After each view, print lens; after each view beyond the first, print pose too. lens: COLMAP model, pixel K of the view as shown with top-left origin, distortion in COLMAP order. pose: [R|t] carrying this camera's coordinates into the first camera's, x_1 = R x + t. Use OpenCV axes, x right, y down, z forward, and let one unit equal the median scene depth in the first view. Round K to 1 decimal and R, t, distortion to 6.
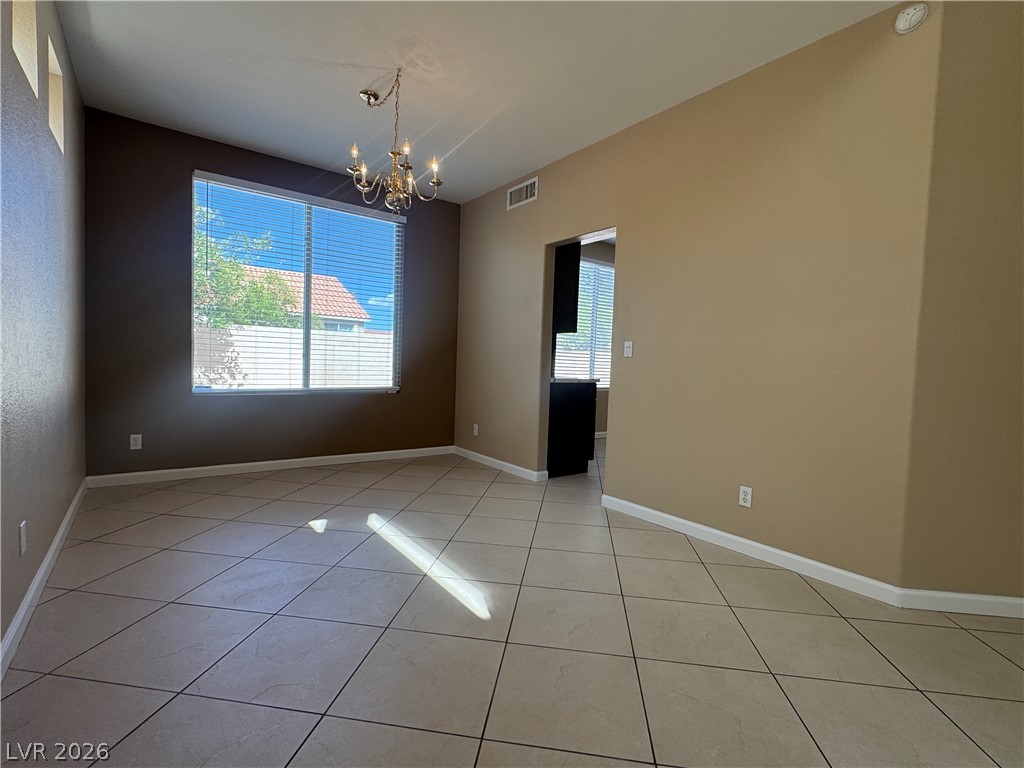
lens RADIAL K [[480.7, 0, 512.0], [0, 480.7, 384.0], [0, 0, 1]] dist [-0.002683, 0.000487]
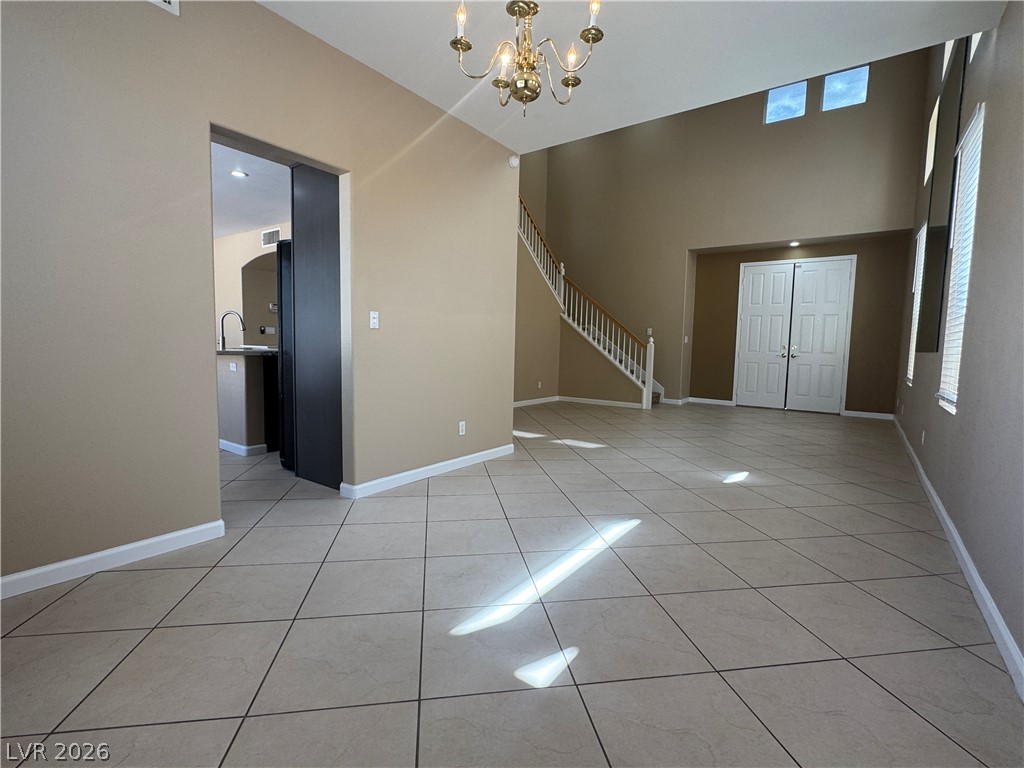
lens RADIAL K [[480.7, 0, 512.0], [0, 480.7, 384.0], [0, 0, 1]] dist [-0.002683, 0.000487]
pose [[-0.292163, -0.117524, 0.949120, -0.795625], [0.014922, 0.991740, 0.127394, -0.069164], [-0.956252, 0.051383, -0.287996, 1.103261]]
